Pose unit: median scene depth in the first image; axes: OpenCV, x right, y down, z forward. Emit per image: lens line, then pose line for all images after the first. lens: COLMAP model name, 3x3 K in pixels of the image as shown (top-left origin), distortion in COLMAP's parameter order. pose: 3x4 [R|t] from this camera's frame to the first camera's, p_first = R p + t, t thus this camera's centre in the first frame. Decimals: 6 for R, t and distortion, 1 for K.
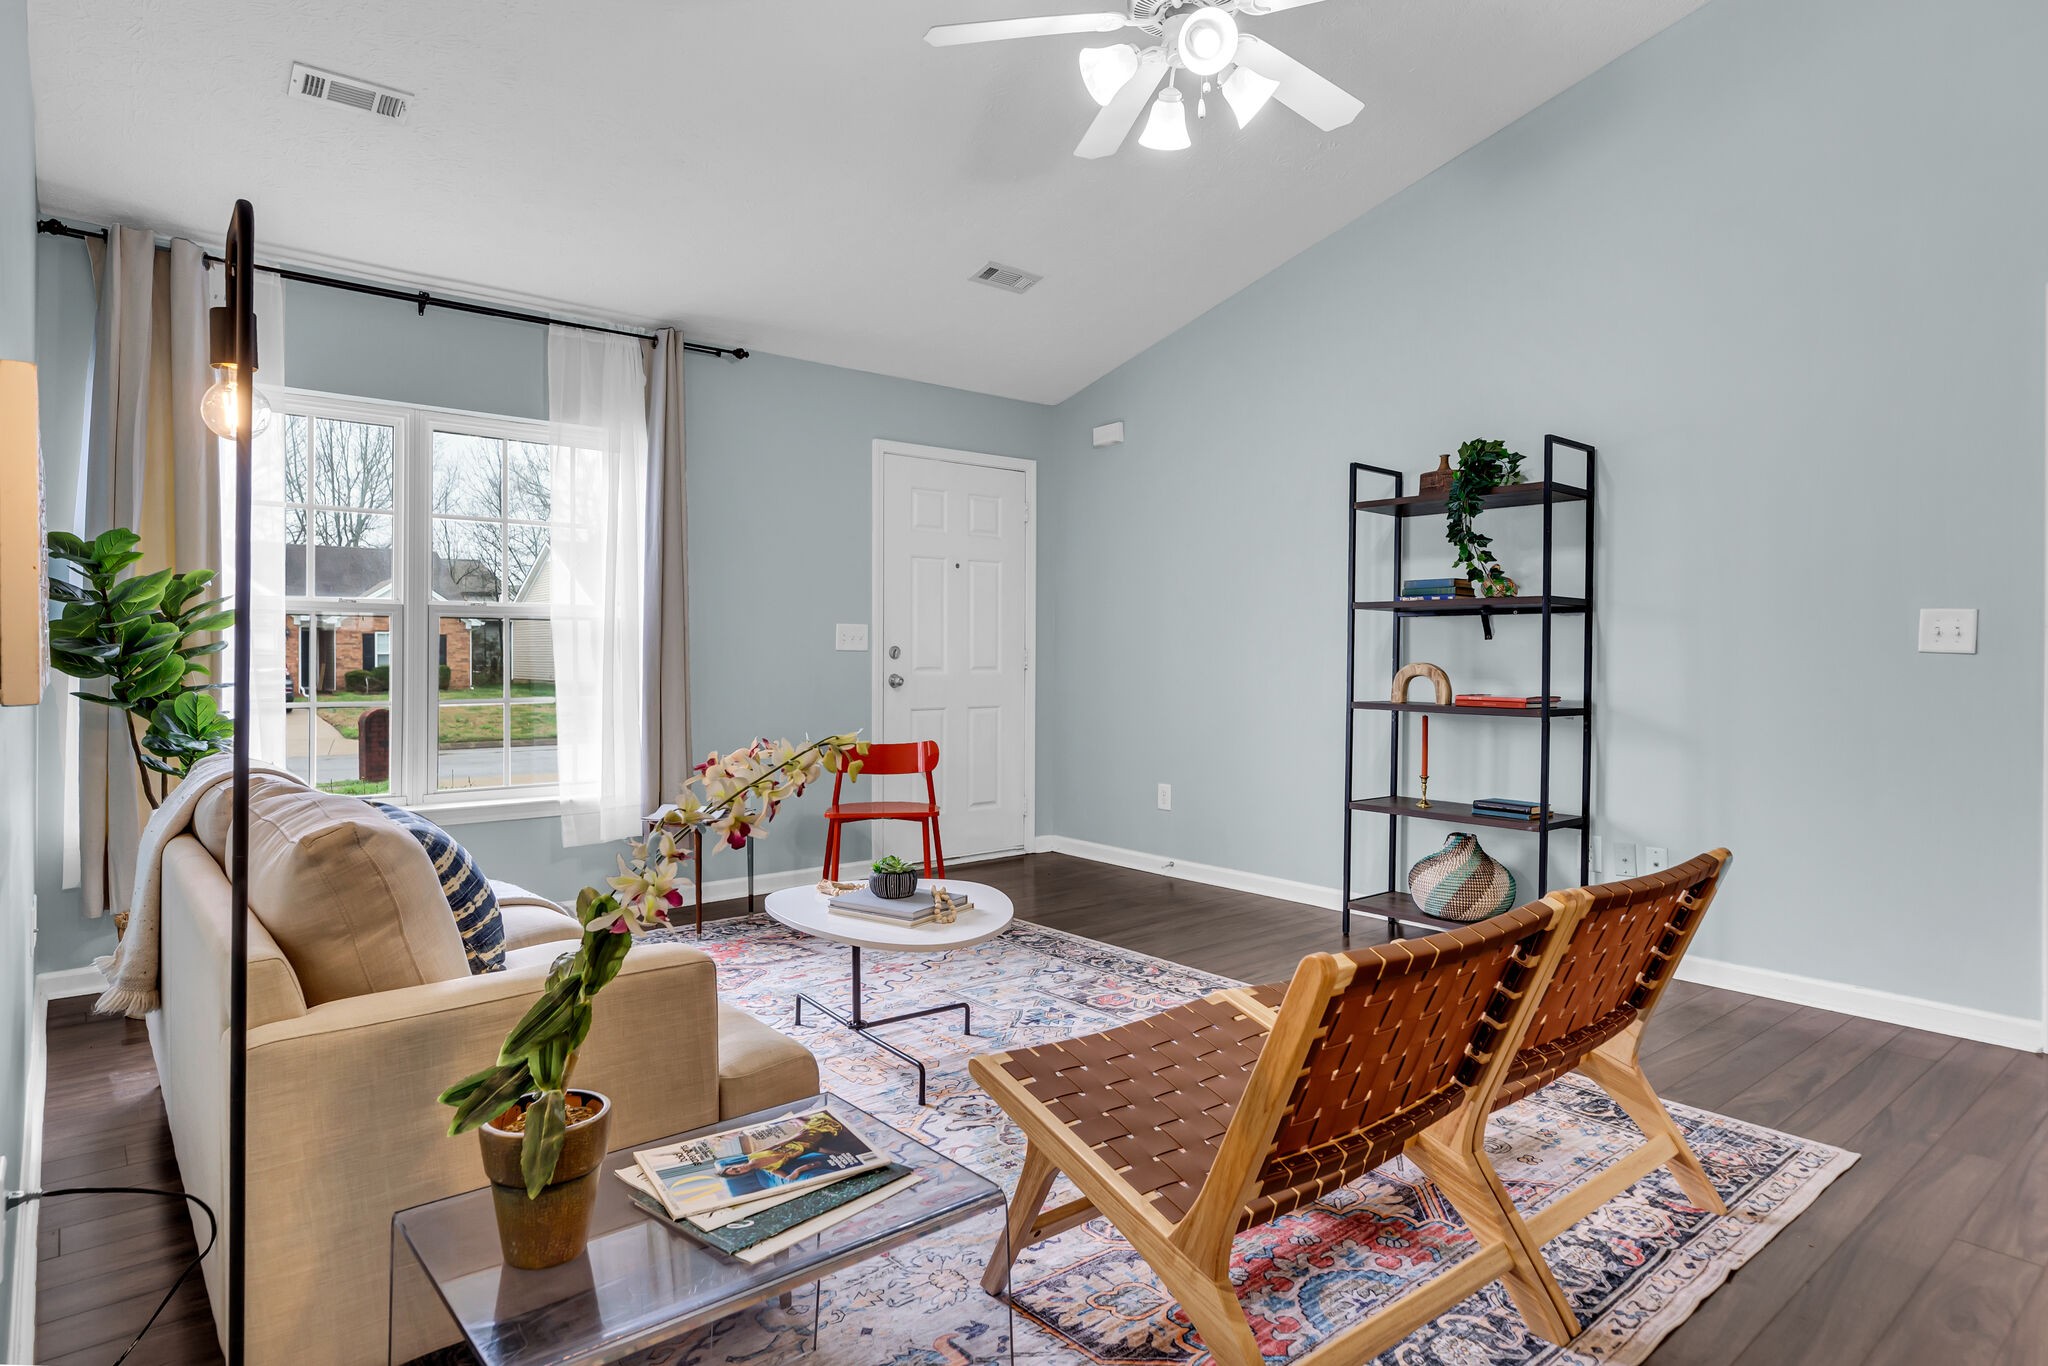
lens RADIAL K [[1147.4, 0, 1012.6], [0, 1147.4, 670.3], [0, 0, 1]] dist [0.000667, 0.000261]
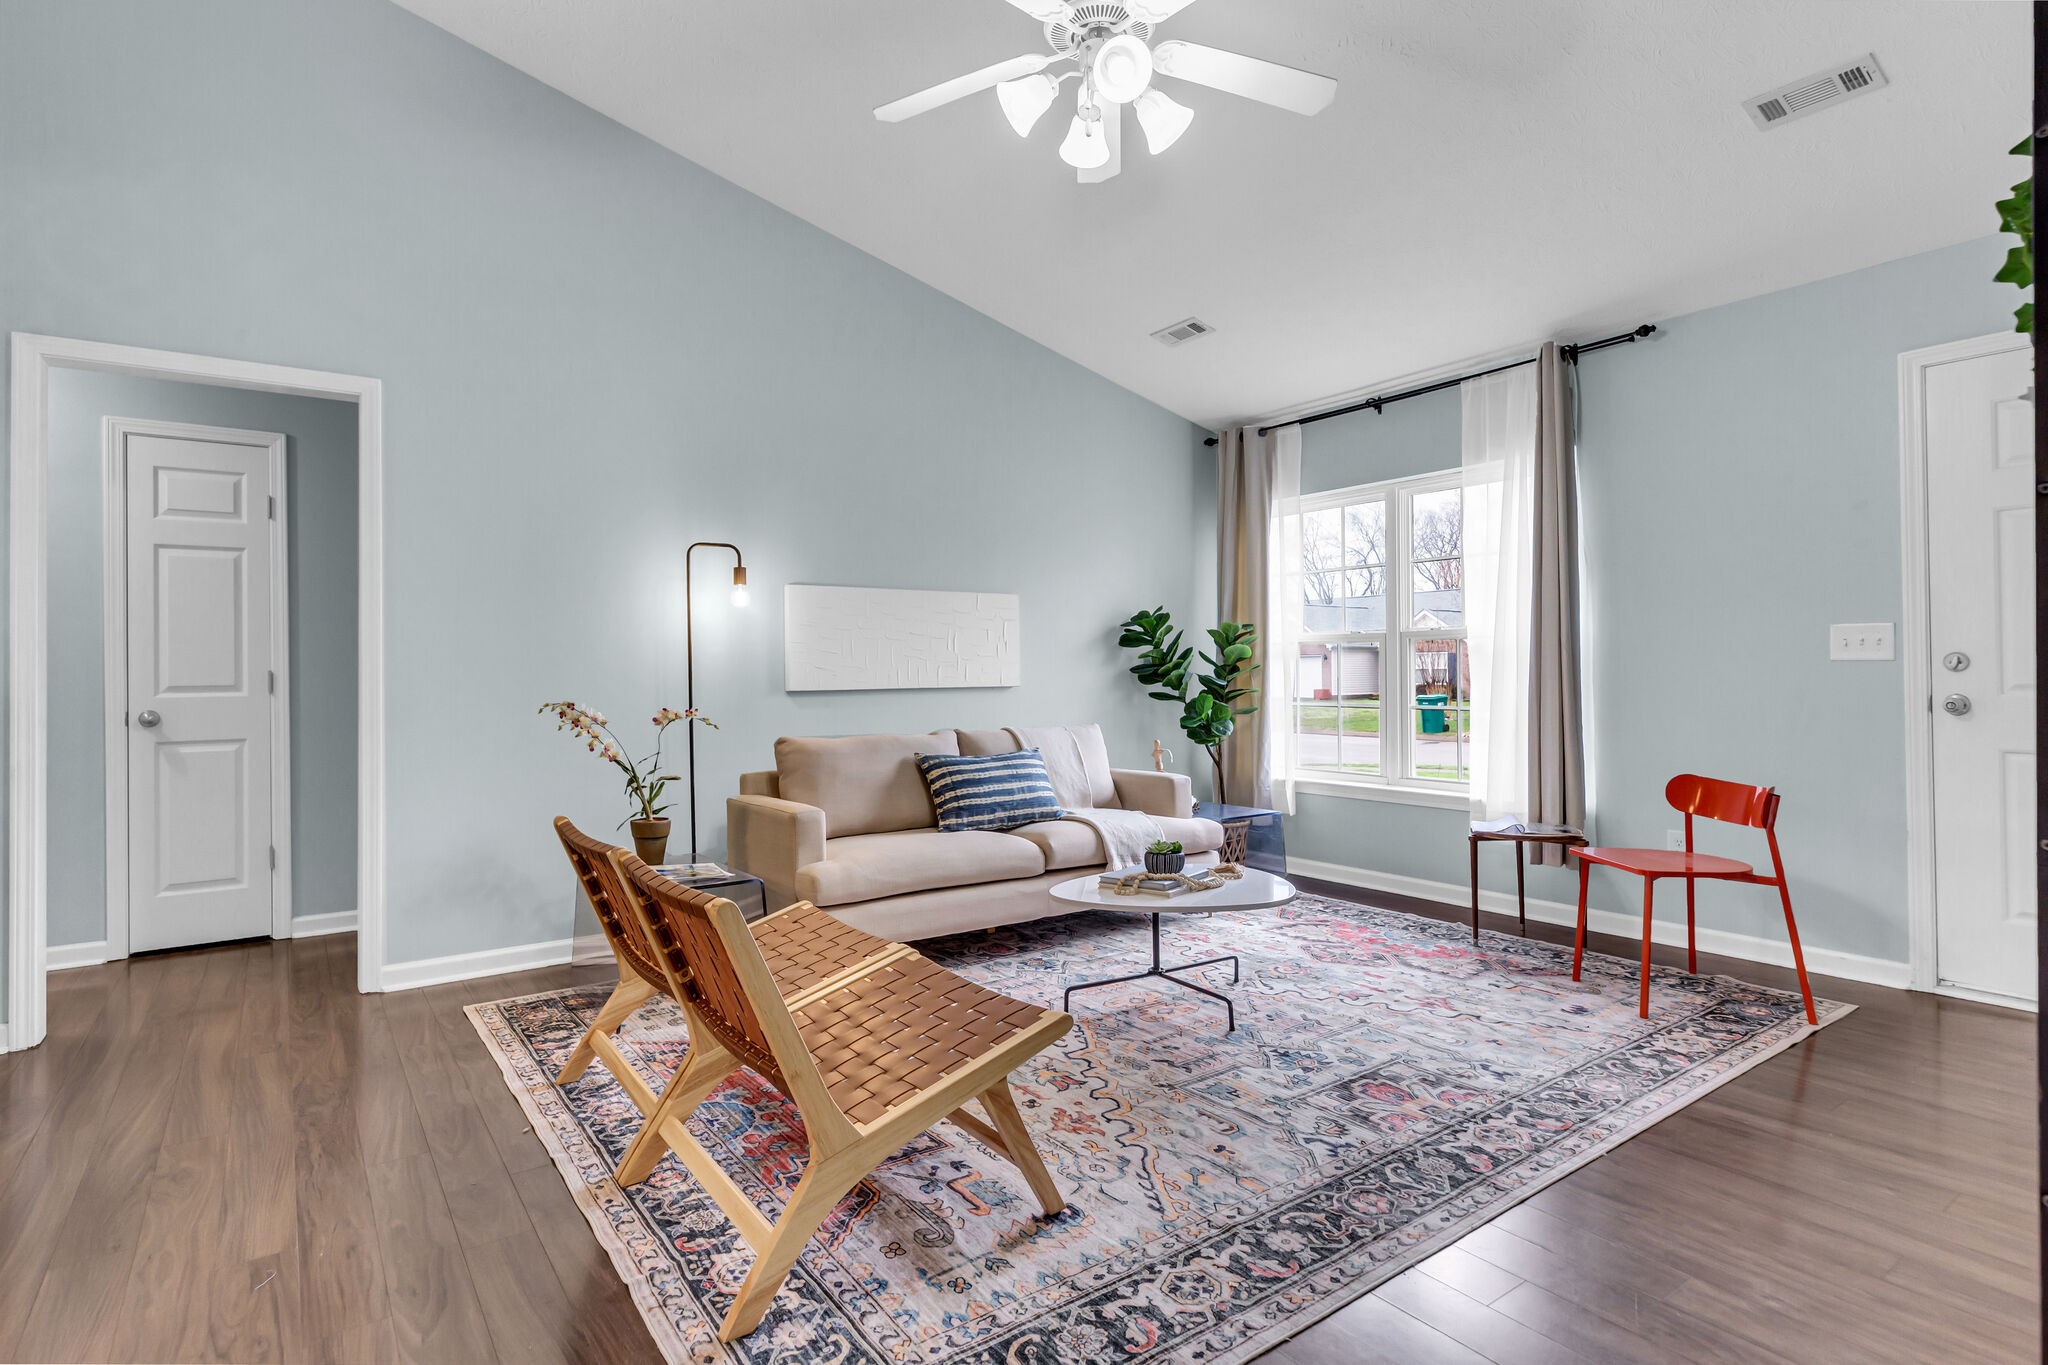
lens RADIAL K [[1021.9, 0, 990.1], [0, 1021.9, 689.2], [0, 0, 1]] dist [-0.000076, 0.000249]
pose [[-0.086258, 0.014672, -0.996165, 0.772235], [-0.003652, 0.999880, 0.015043, -0.009744], [0.996266, 0.004936, -0.086194, 0.722661]]
